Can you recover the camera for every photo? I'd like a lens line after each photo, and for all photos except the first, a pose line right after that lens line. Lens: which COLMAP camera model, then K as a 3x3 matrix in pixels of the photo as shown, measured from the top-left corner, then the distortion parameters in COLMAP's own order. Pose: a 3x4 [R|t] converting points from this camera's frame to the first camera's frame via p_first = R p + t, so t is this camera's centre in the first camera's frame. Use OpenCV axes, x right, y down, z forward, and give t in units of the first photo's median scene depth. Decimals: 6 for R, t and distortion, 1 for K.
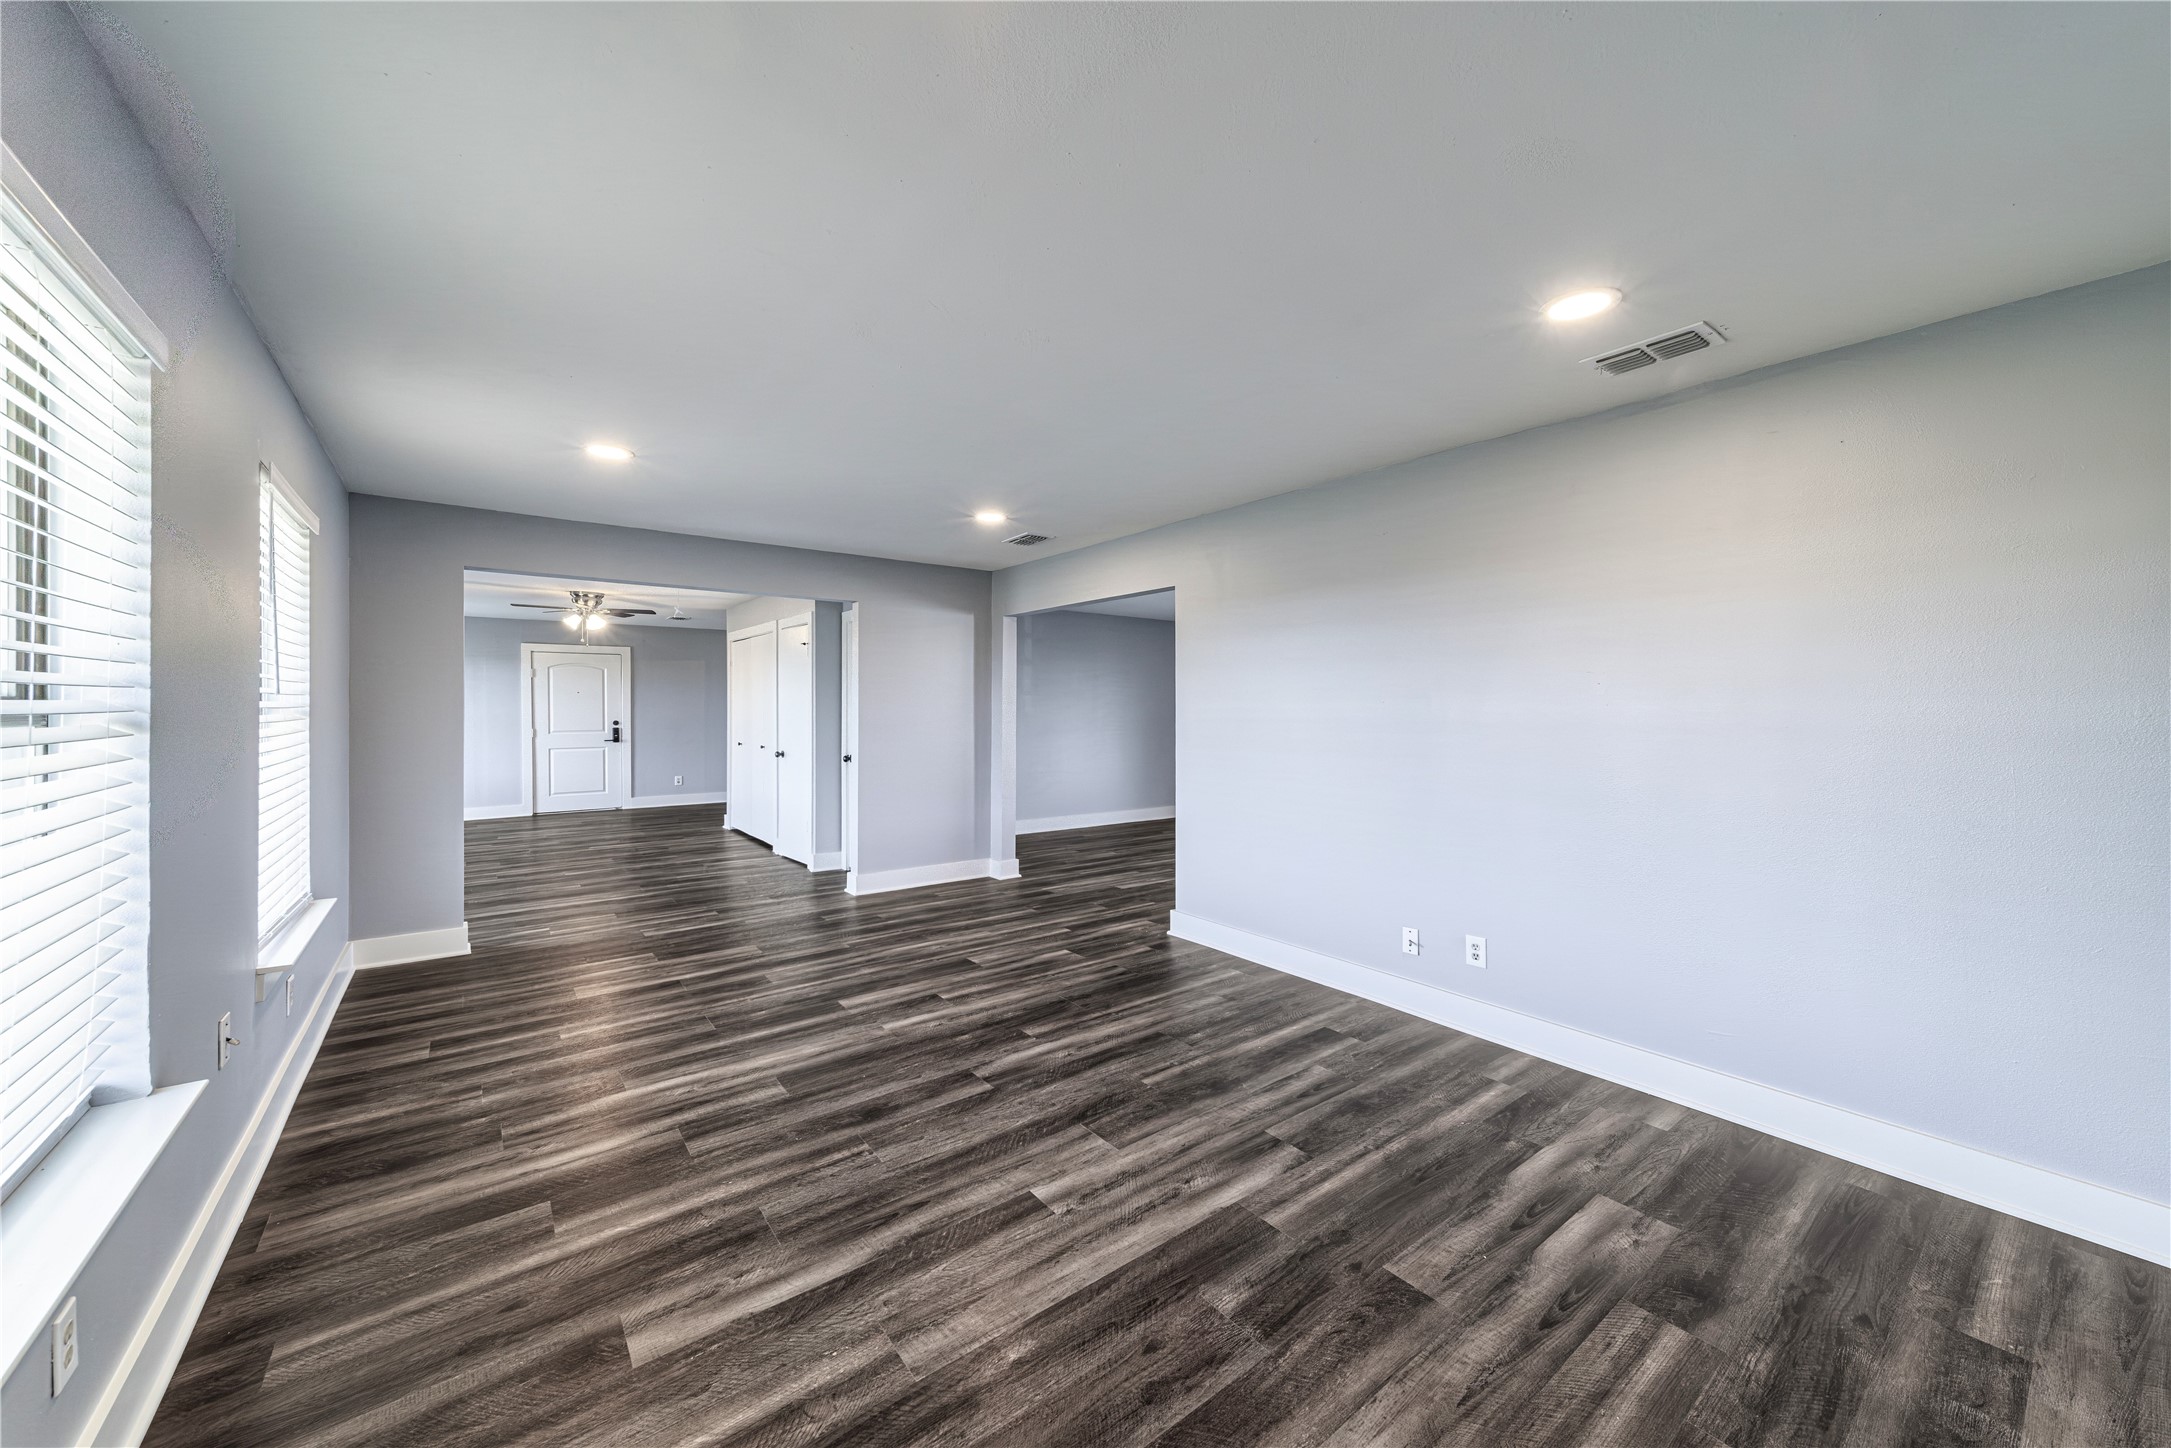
lens RADIAL K [[781.9, 0, 1087.9], [0, 781.9, 717.7], [0, 0, 1]] dist [-0.002564, 0.000020]
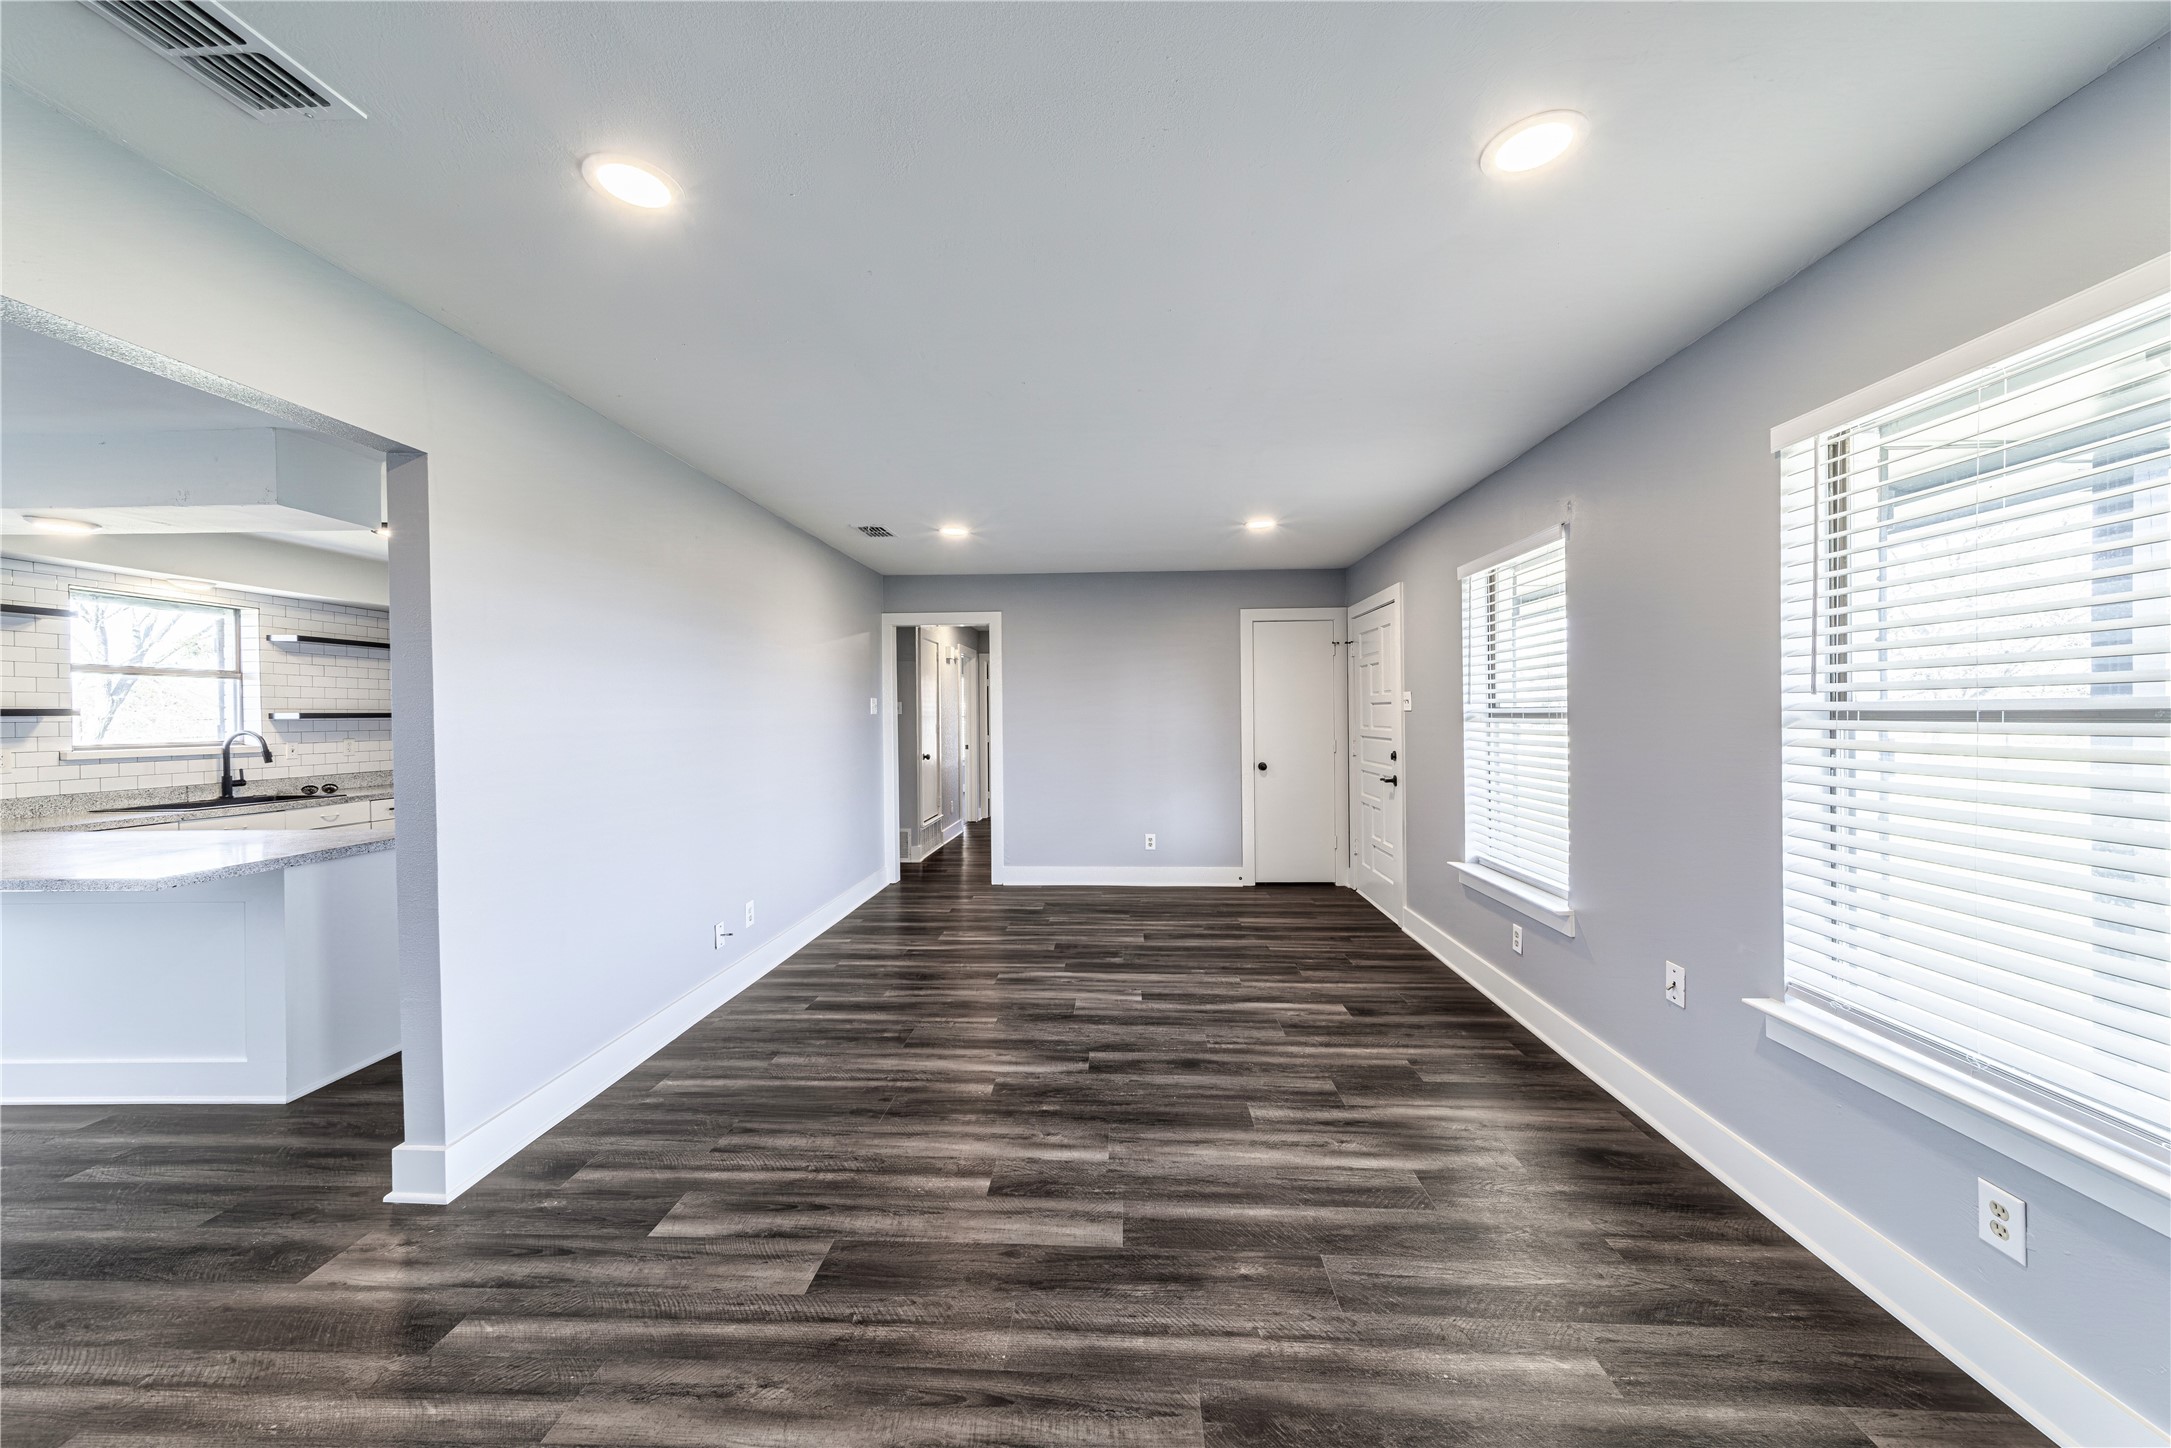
lens RADIAL K [[781.9, 0, 1092.3], [0, 781.9, 723.0], [0, 0, 1]] dist [-0.002564, 0.000020]
pose [[-0.765662, -0.007038, 0.643205, -0.845190], [0.012008, 0.999610, 0.025231, -0.047446], [-0.643131, 0.027042, -0.765278, 1.819362]]
